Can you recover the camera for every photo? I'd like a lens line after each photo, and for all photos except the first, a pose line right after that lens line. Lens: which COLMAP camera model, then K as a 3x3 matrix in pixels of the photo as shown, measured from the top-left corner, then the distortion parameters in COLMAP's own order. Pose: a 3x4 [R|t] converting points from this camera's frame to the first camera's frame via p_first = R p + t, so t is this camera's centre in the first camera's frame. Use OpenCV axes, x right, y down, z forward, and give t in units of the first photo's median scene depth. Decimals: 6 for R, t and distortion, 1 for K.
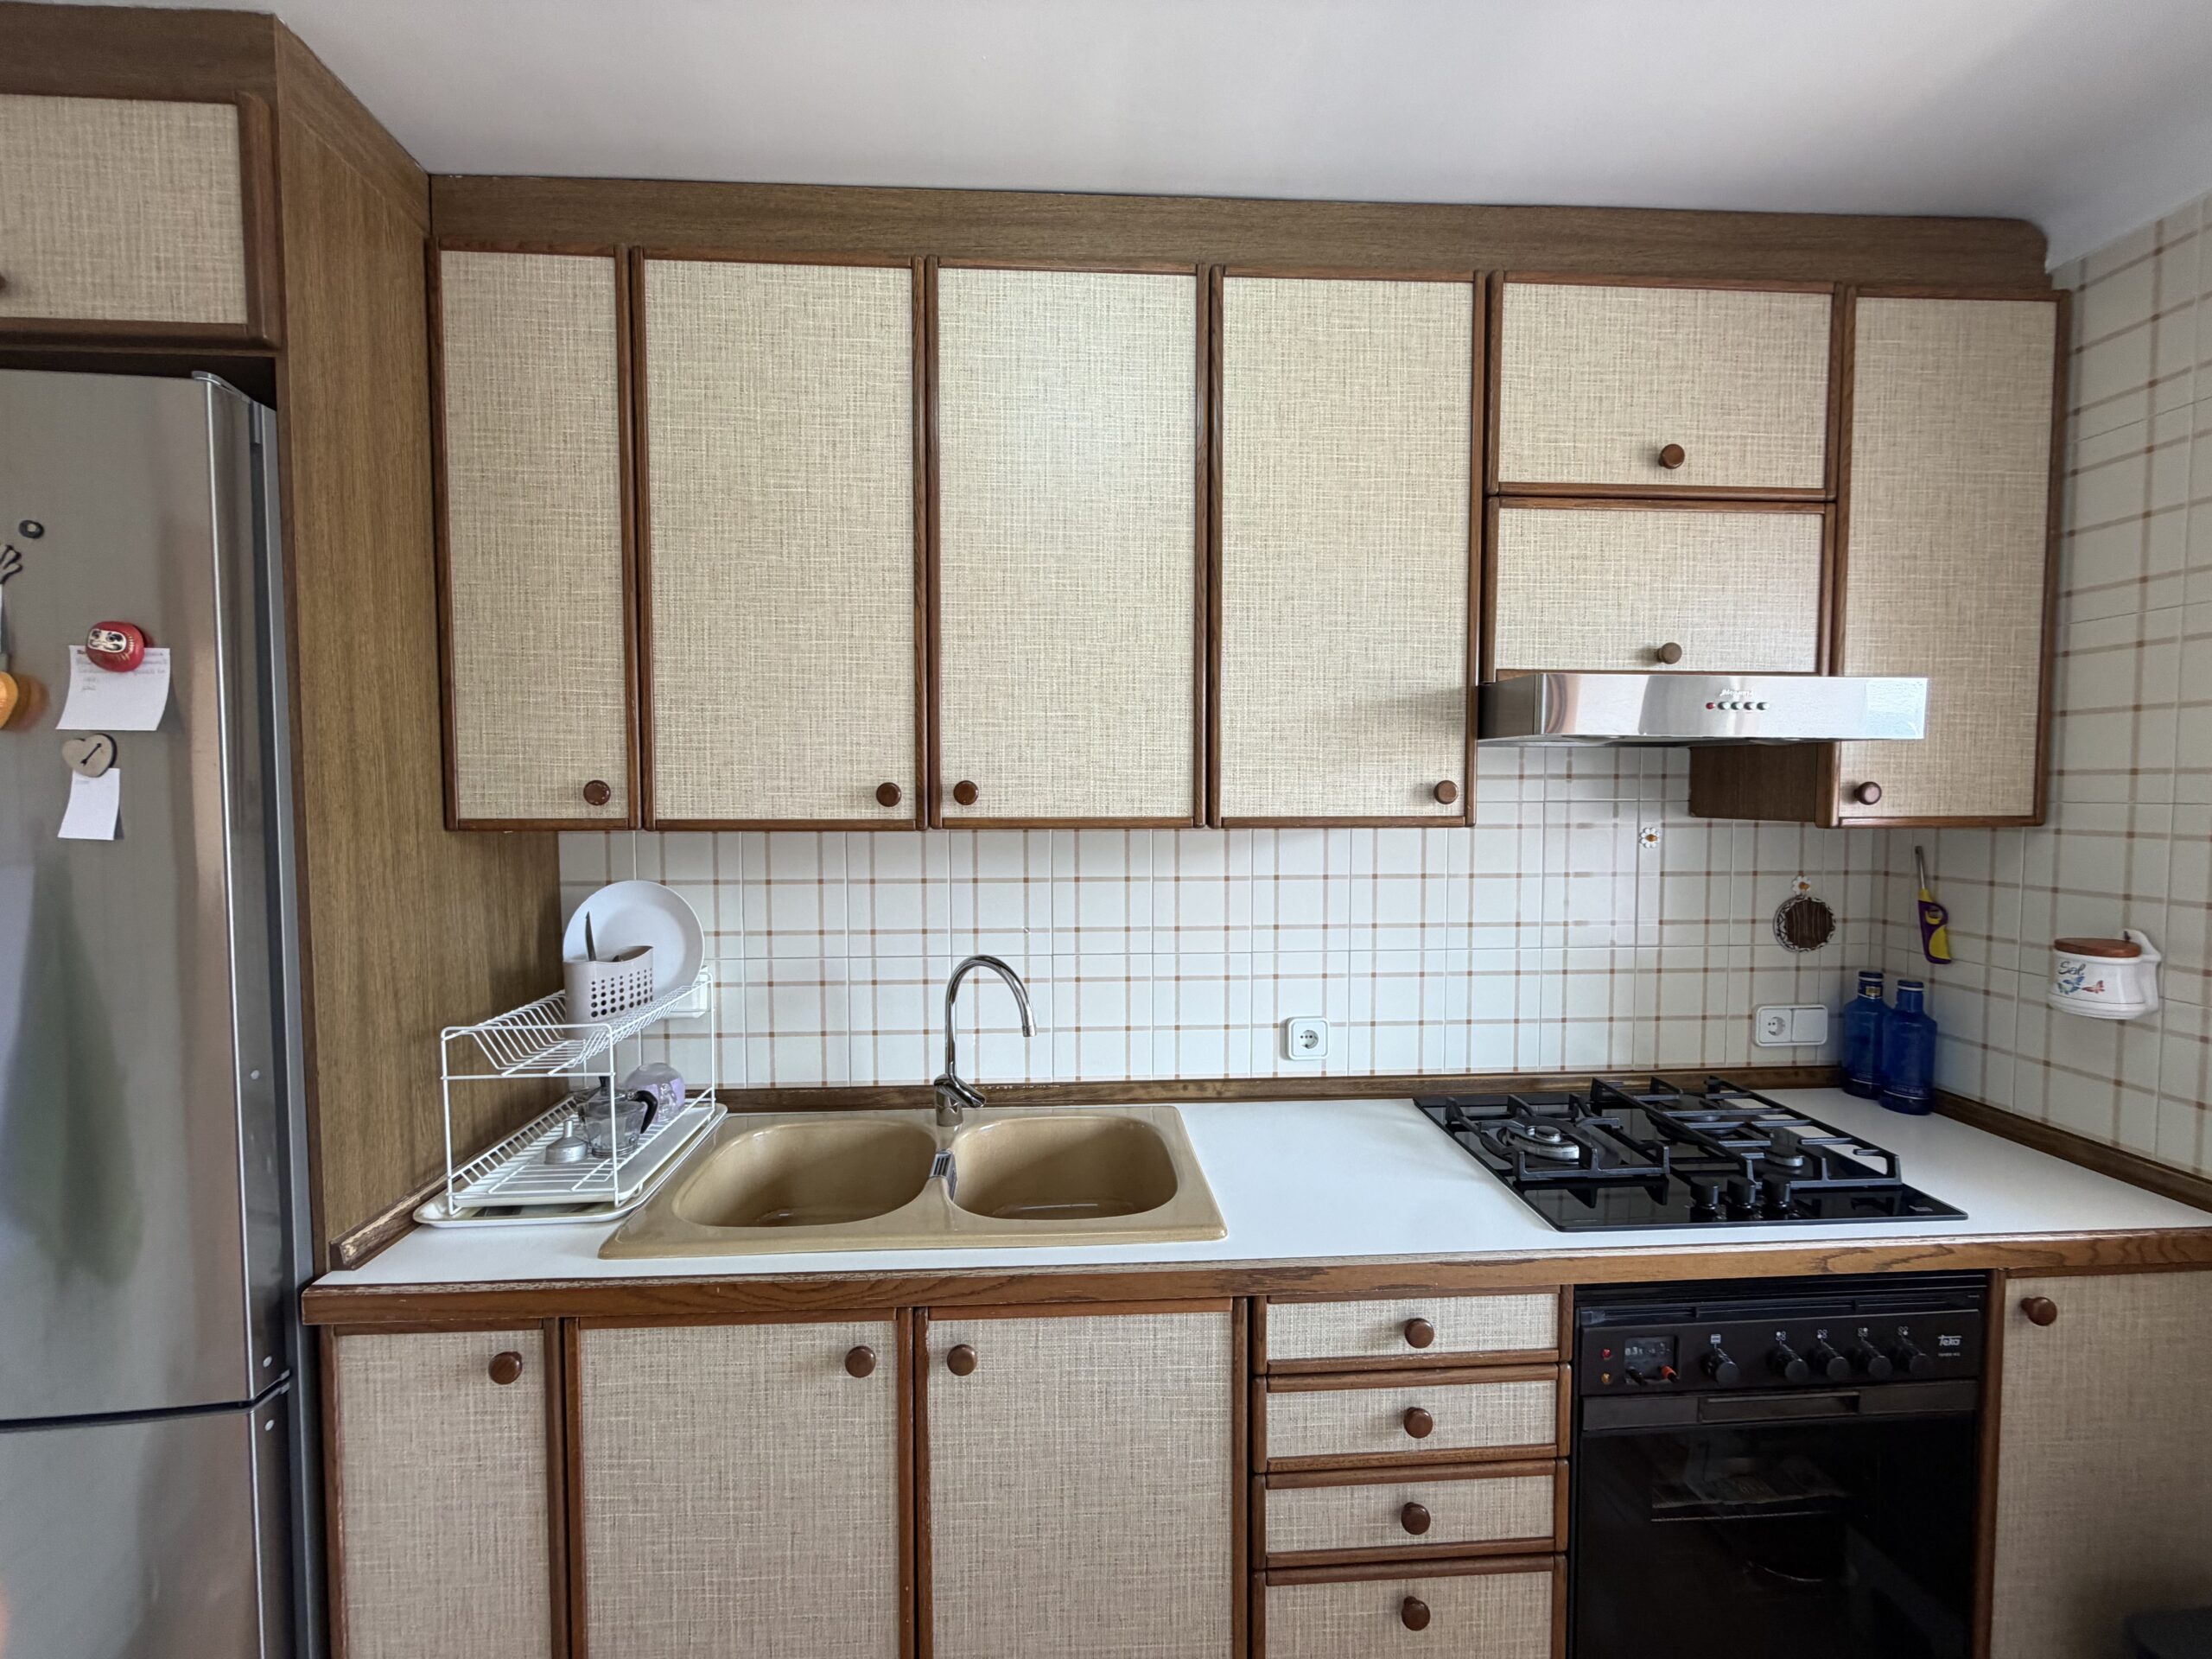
lens RADIAL K [[881.6, 0, 1087.4], [0, 881.6, 830.7], [0, 0, 1]] dist [0.000946, 0.000311]
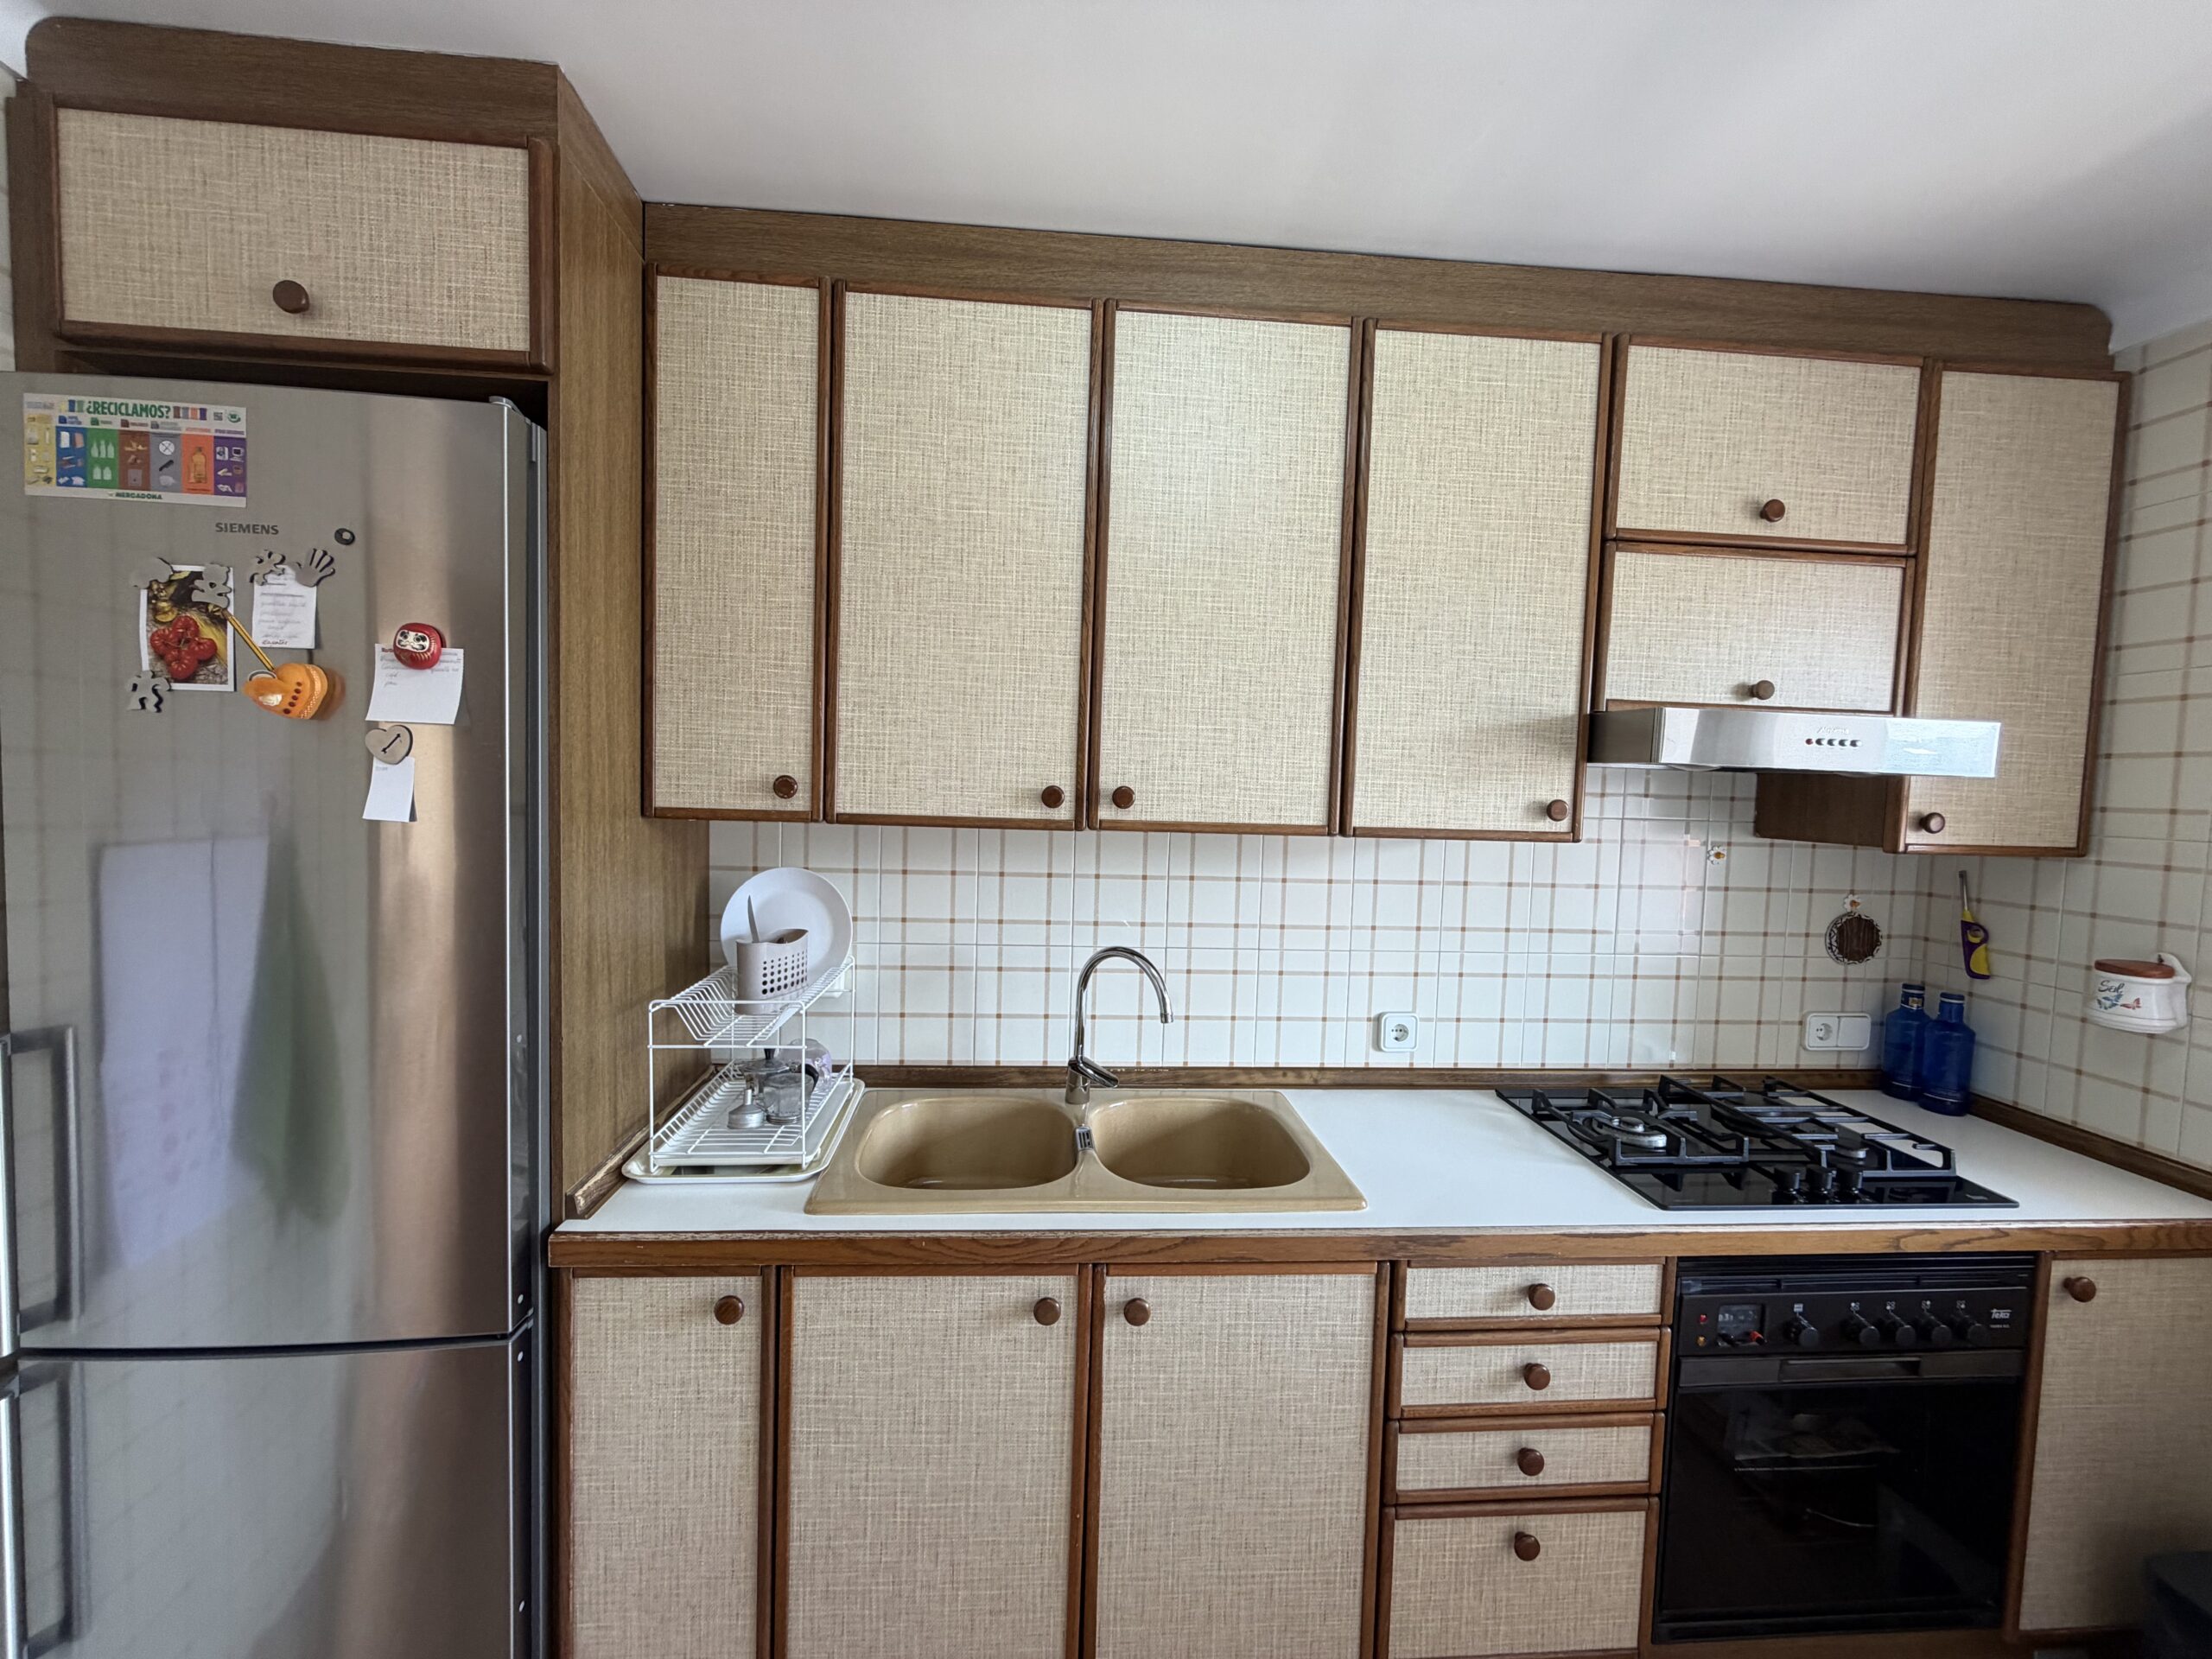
lens RADIAL K [[881.6, 0, 1089.9], [0, 881.6, 830.5], [0, 0, 1]] dist [0.000946, 0.000311]
pose [[0.999280, 0.031080, 0.021743, -0.204569], [-0.031304, 0.999460, 0.010035, -0.011864], [-0.021420, -0.010709, 0.999713, -0.084635]]
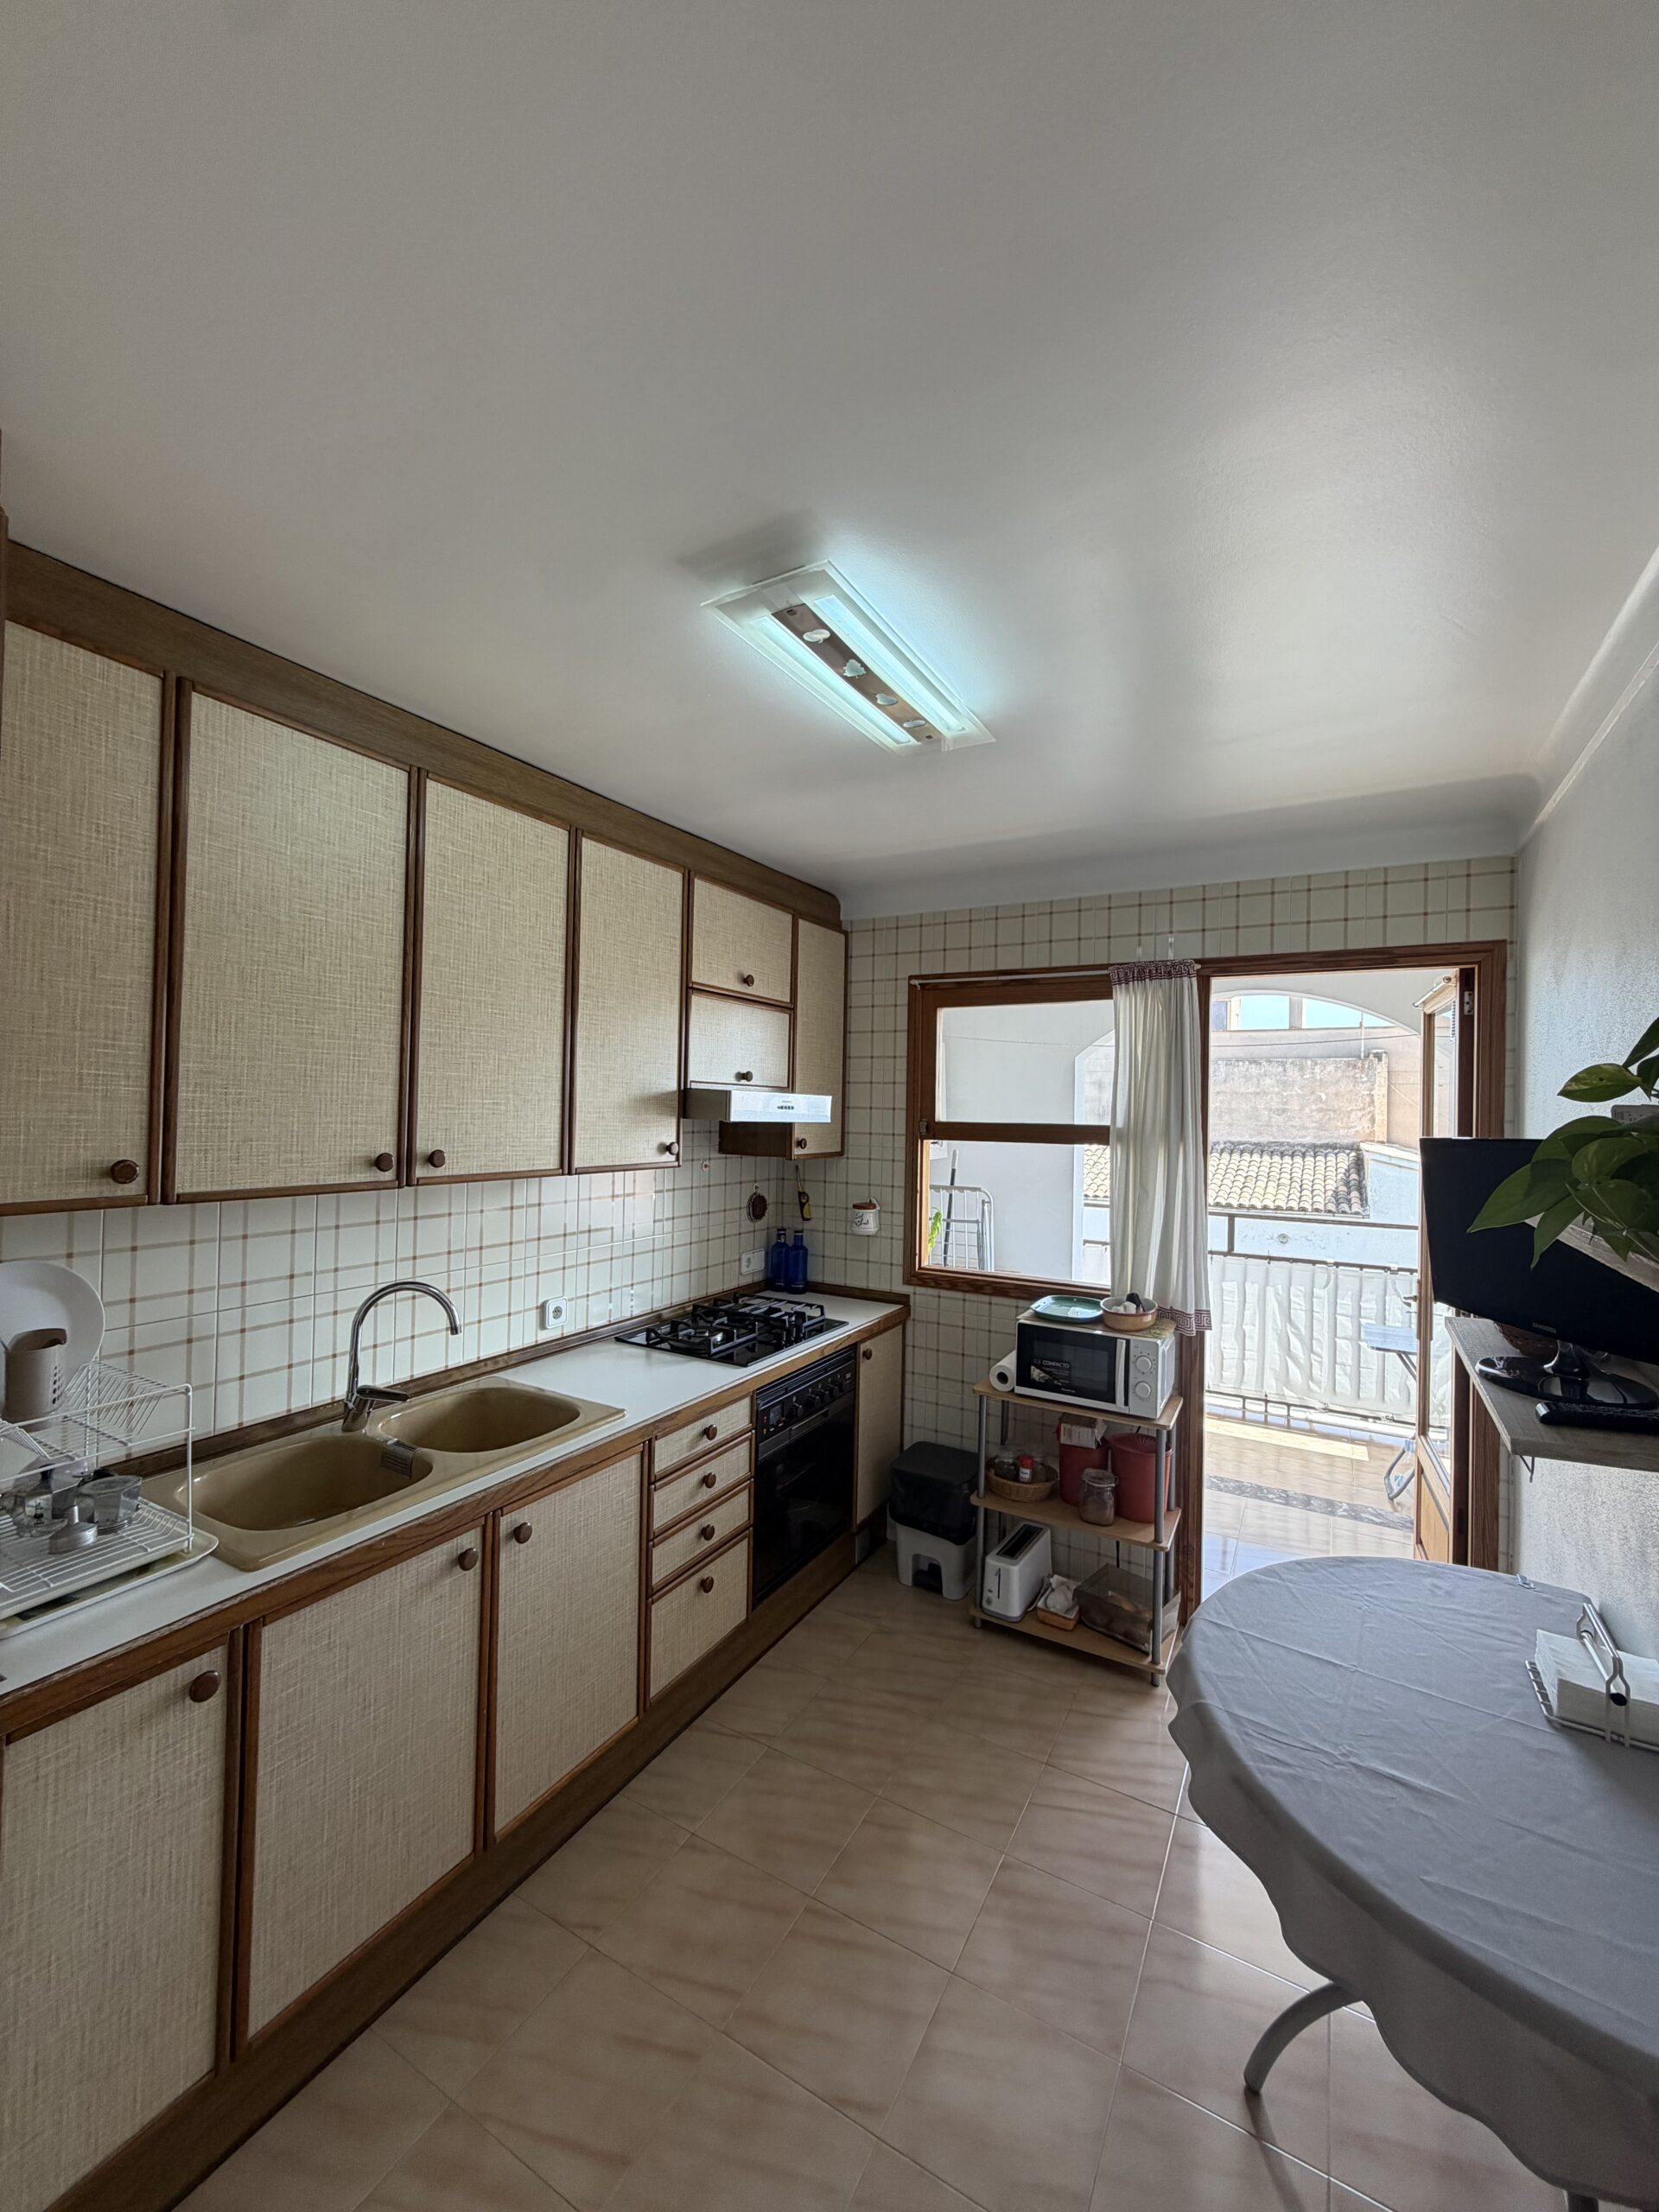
lens RADIAL K [[881.6, 0, 827.6], [0, 881.6, 1099.5], [0, 0, 1]] dist [0.000946, 0.000311]
pose [[0.548679, 0.022018, 0.835743, -0.963795], [0.016131, 0.999188, -0.036914, -0.075713], [-0.835878, 0.033735, 0.547878, -0.261343]]
